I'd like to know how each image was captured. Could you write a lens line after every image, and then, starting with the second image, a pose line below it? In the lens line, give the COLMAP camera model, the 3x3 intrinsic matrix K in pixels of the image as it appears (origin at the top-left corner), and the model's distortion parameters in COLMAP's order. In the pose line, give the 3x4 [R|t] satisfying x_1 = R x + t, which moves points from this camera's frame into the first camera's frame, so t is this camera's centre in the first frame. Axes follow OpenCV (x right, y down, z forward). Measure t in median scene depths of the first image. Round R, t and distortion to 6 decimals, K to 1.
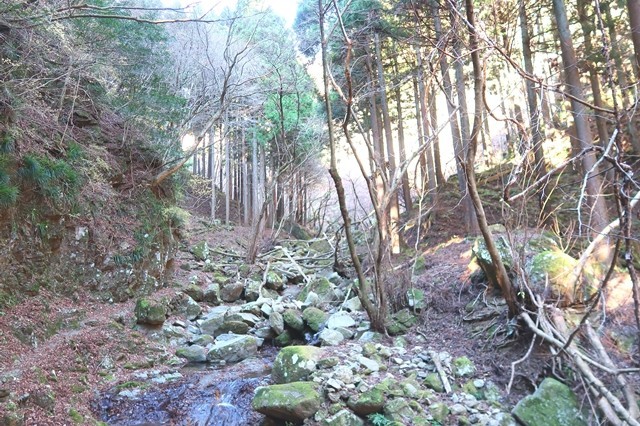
lens RADIAL K [[443.7, 0, 320.2], [0, 443.7, 212.6], [0, 0, 1]] dist [-0.017661, 0.003430]
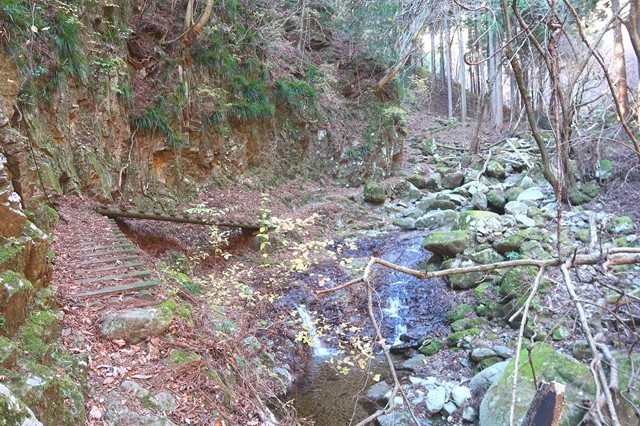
lens RADIAL K [[443.7, 0, 320.2], [0, 443.7, 212.9], [0, 0, 1]] dist [-0.017661, 0.003430]
pose [[0.844720, 0.008637, -0.535139, 0.168511], [0.106616, 0.977115, 0.184065, 0.029990], [0.524482, -0.212538, 0.824467, -0.146461]]
